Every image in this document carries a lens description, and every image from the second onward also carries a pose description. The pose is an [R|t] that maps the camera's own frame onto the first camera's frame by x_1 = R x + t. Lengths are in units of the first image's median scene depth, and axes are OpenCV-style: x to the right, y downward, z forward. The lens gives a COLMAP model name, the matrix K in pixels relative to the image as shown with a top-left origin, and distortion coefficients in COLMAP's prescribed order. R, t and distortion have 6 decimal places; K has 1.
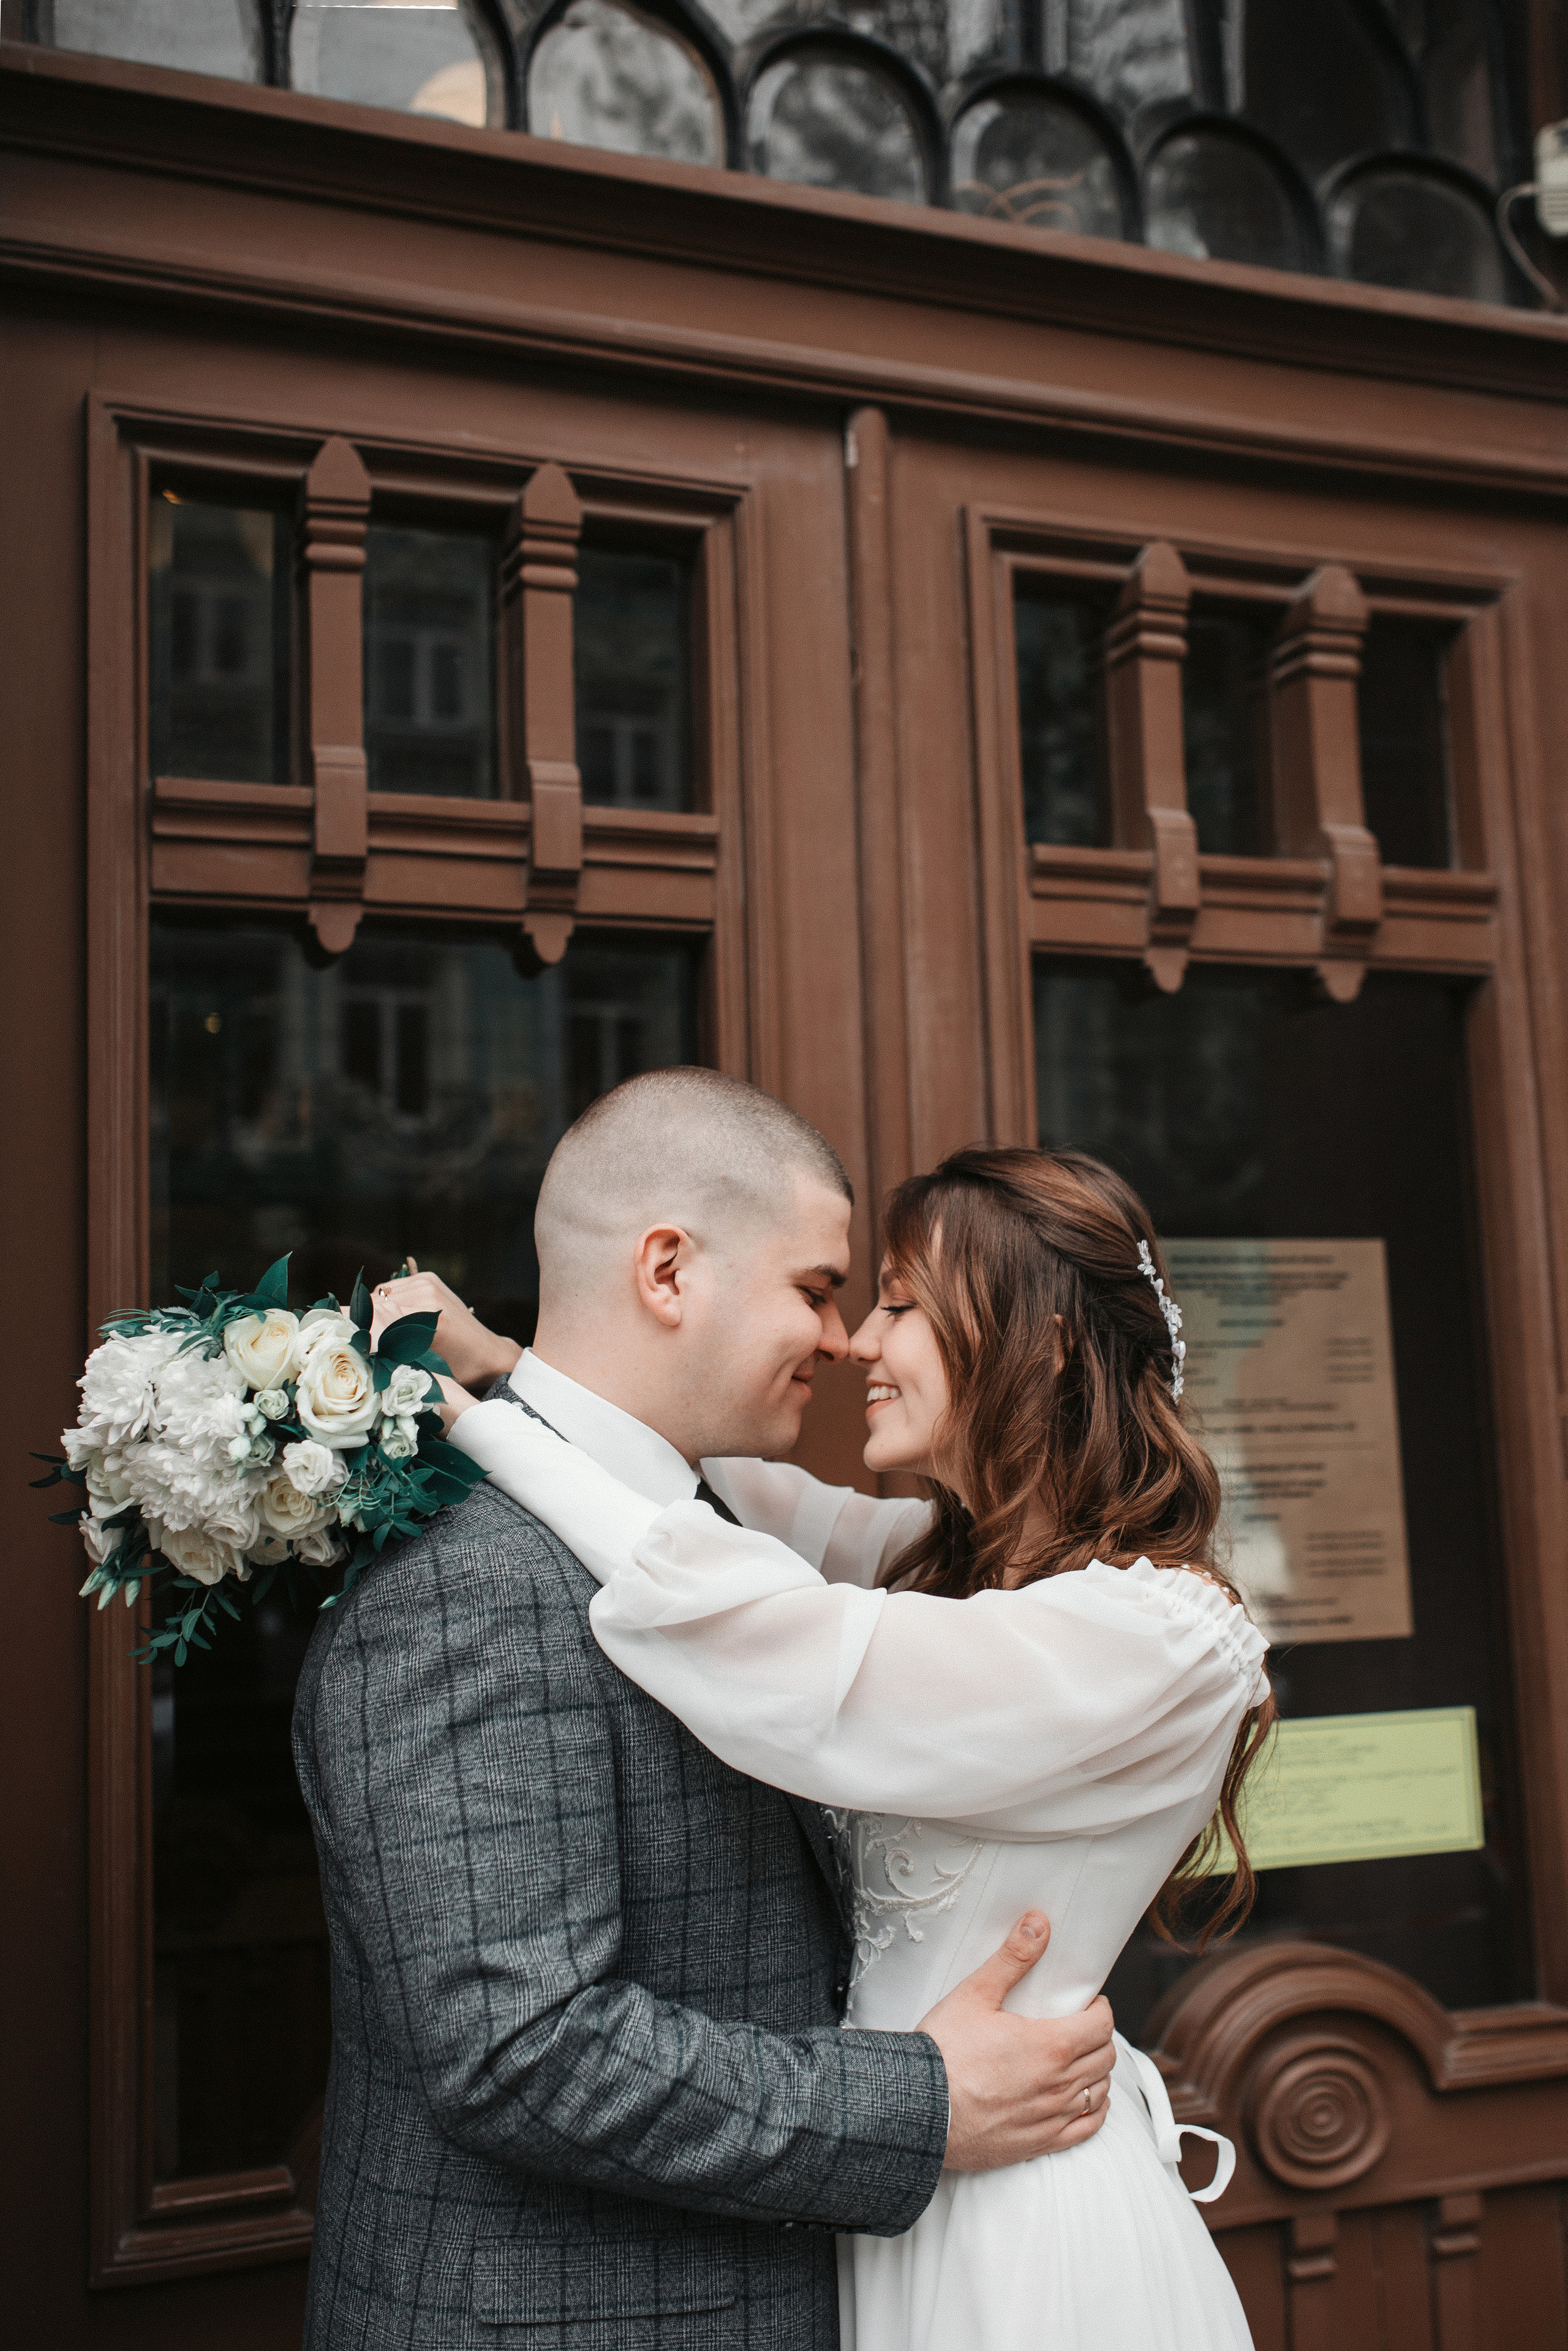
lens RADIAL K [[2359.6, 0, 781.2], [0, 2359.6, 1177.0], [0, 0, 1]] dist [-0.046790, 0.003518]
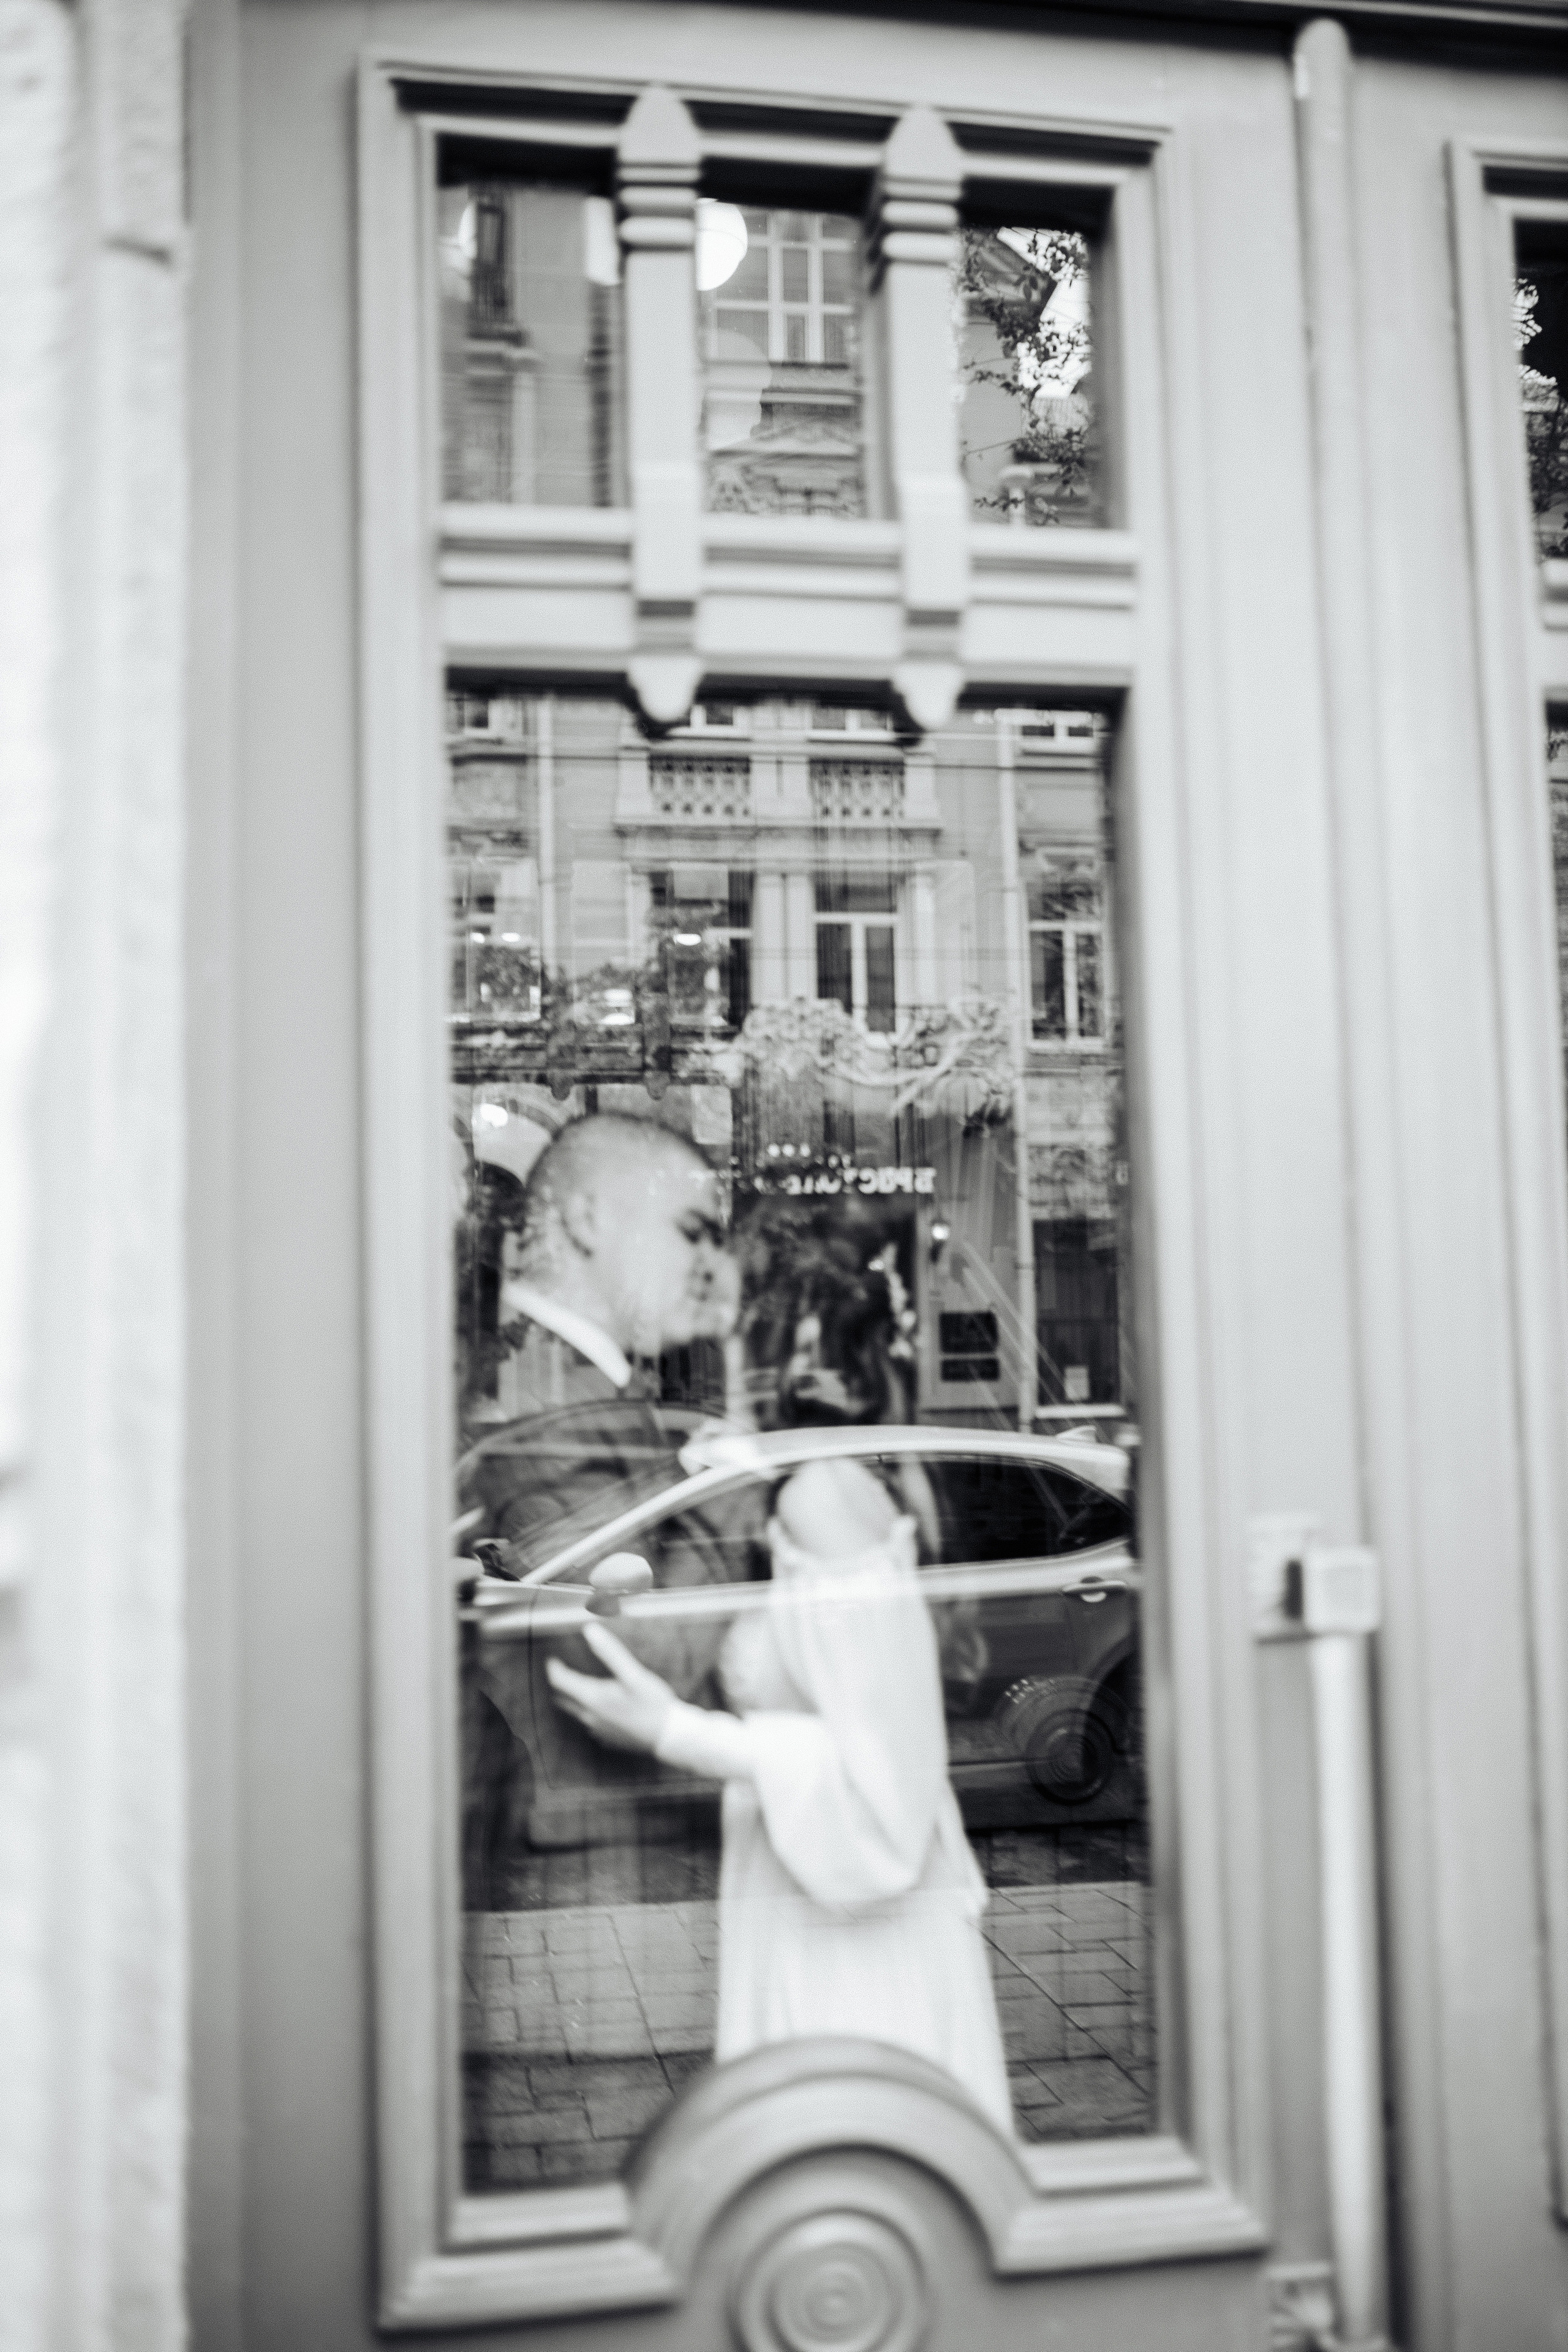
lens RADIAL K [[2231.0, 0, 784.0], [0, 2231.0, 1176.0], [0, 0, 1]] dist [-0.059221, 0.075662]
pose [[0.979147, -0.010244, -0.202895, 0.006207], [0.017454, 0.999277, 0.033777, 0.036317], [0.202403, -0.036614, 0.978618, 0.227302]]
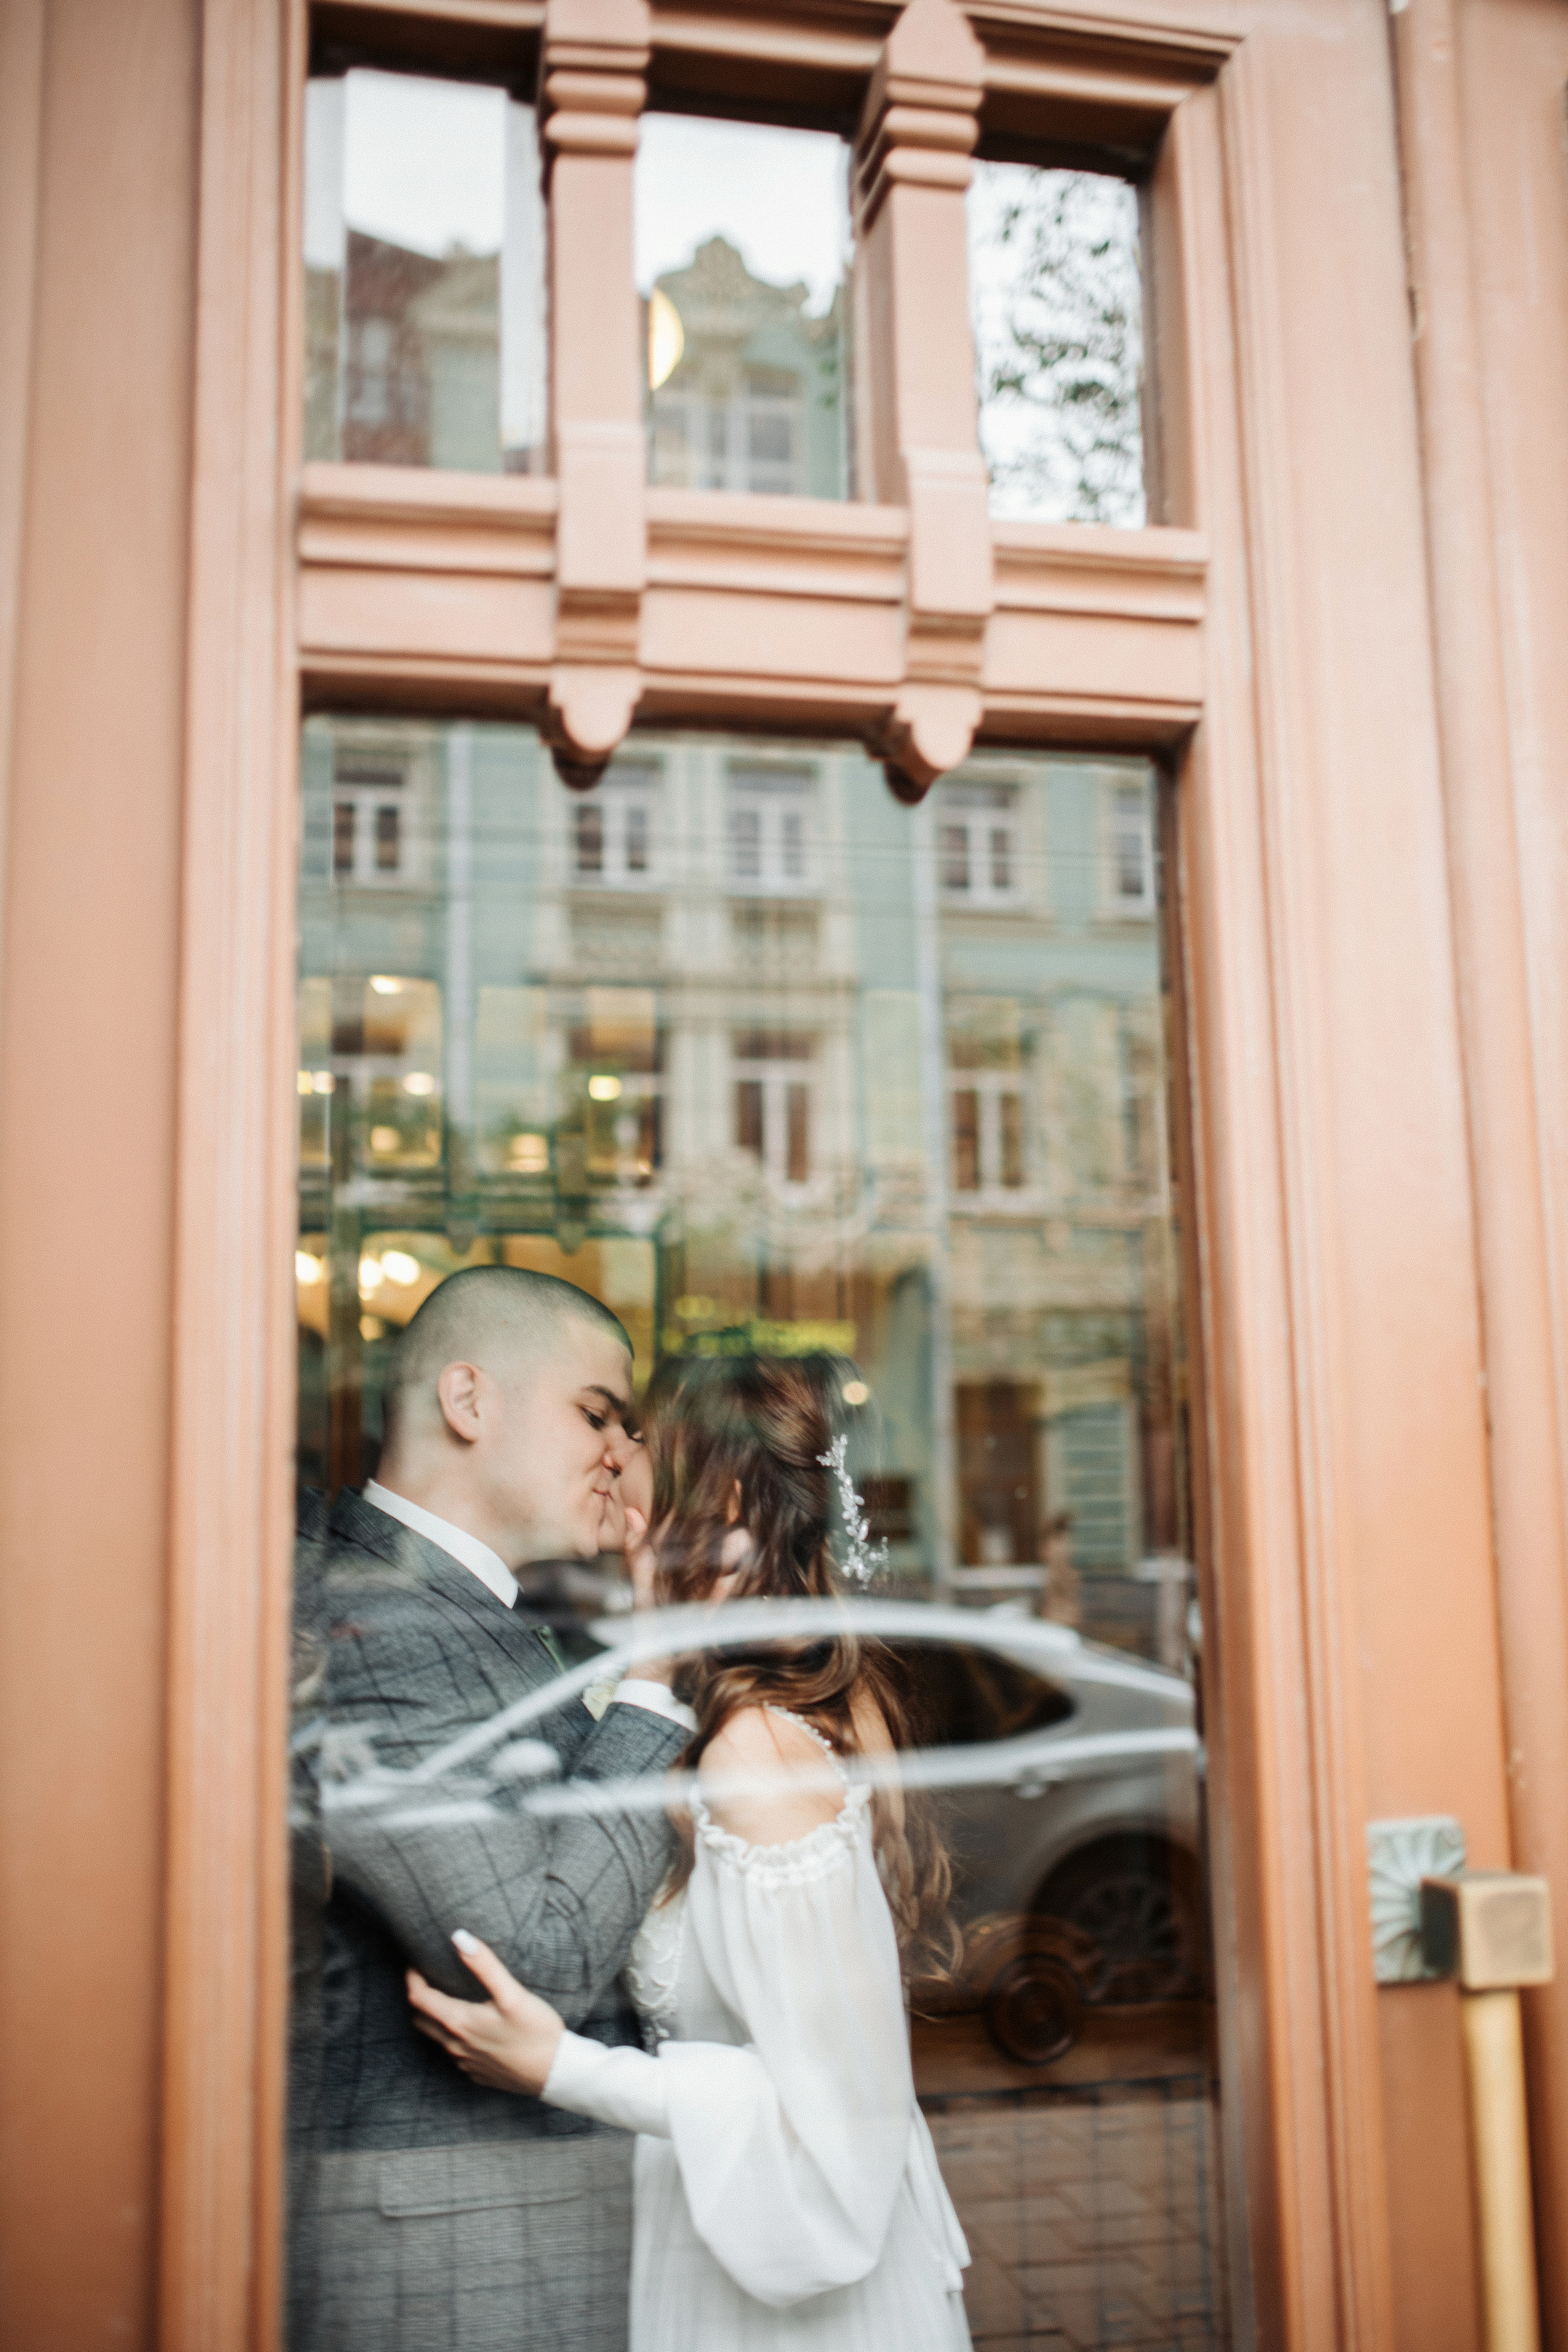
lens RADIAL K [[2231.0, 0, 784.0], [0, 2231.0, 1176.0], [0, 0, 1]] dist [-0.059221, 0.075662]
pose [[0.986501, -0.014663, -0.163100, -0.043576], [0.009044, 0.999342, -0.035138, 0.035659], [0.163507, 0.033189, 0.985984, 0.405278]]
